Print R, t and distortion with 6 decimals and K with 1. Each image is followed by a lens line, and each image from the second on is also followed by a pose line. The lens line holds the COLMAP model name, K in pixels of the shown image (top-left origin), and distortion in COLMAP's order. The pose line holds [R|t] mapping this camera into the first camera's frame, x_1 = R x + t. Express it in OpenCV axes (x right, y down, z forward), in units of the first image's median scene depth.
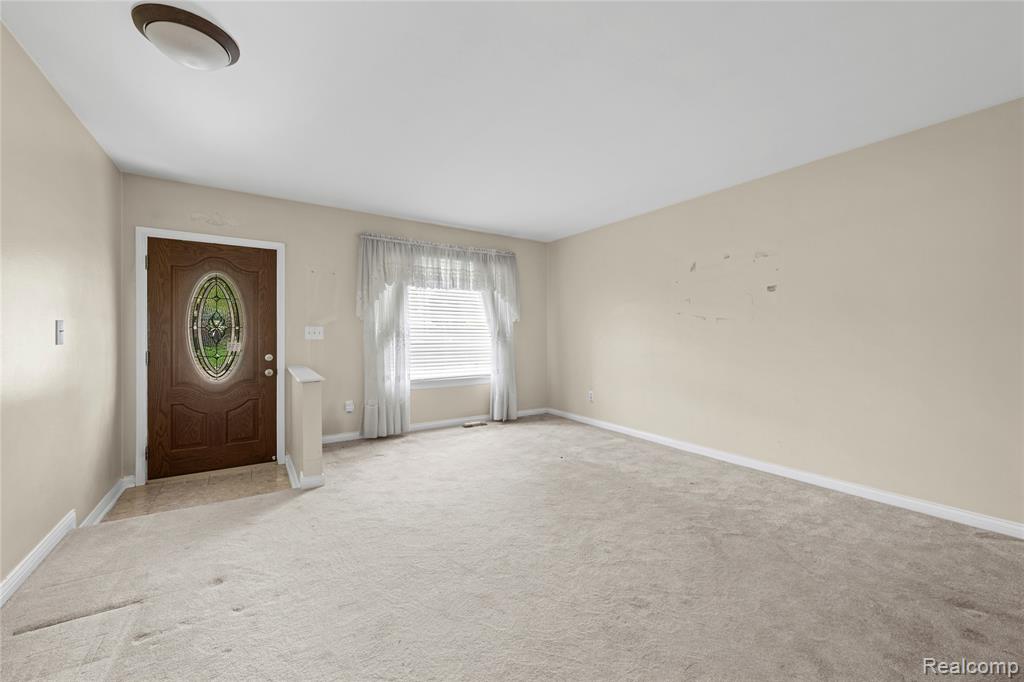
lens RADIAL K [[407.1, 0, 519.3], [0, 407.1, 337.2], [0, 0, 1]] dist [0.016441, -0.002064]
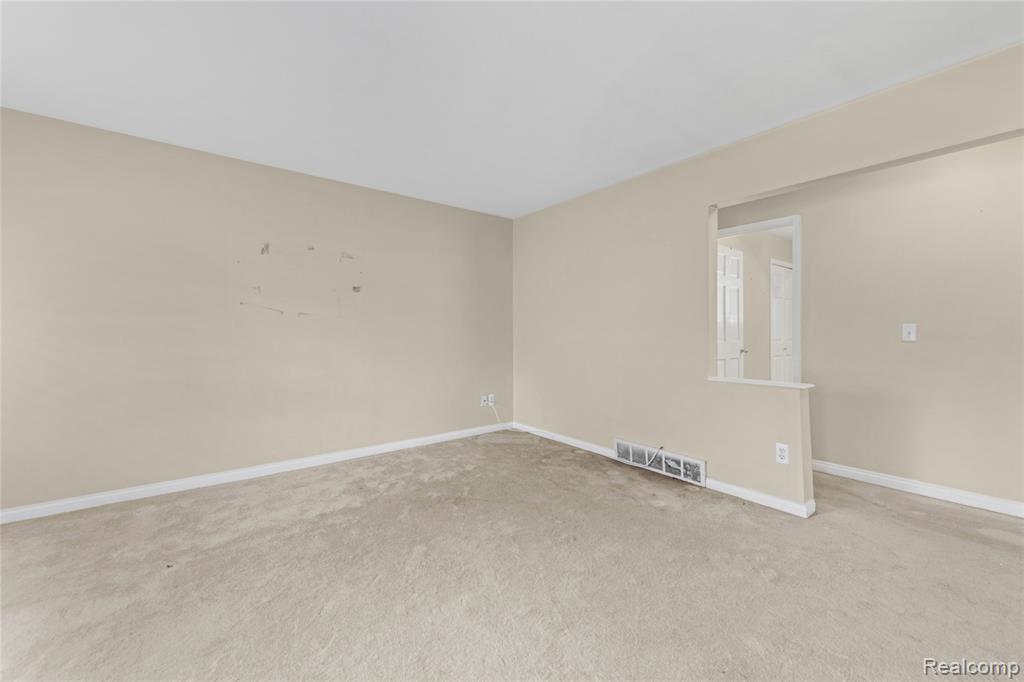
lens RADIAL K [[407.1, 0, 519.3], [0, 407.1, 333.6], [0, 0, 1]] dist [0.016441, -0.002064]
pose [[-0.070556, -0.008266, 0.997474, -0.500865], [0.006119, 0.999943, 0.008720, -0.007130], [-0.997489, 0.006719, -0.070501, 0.642519]]
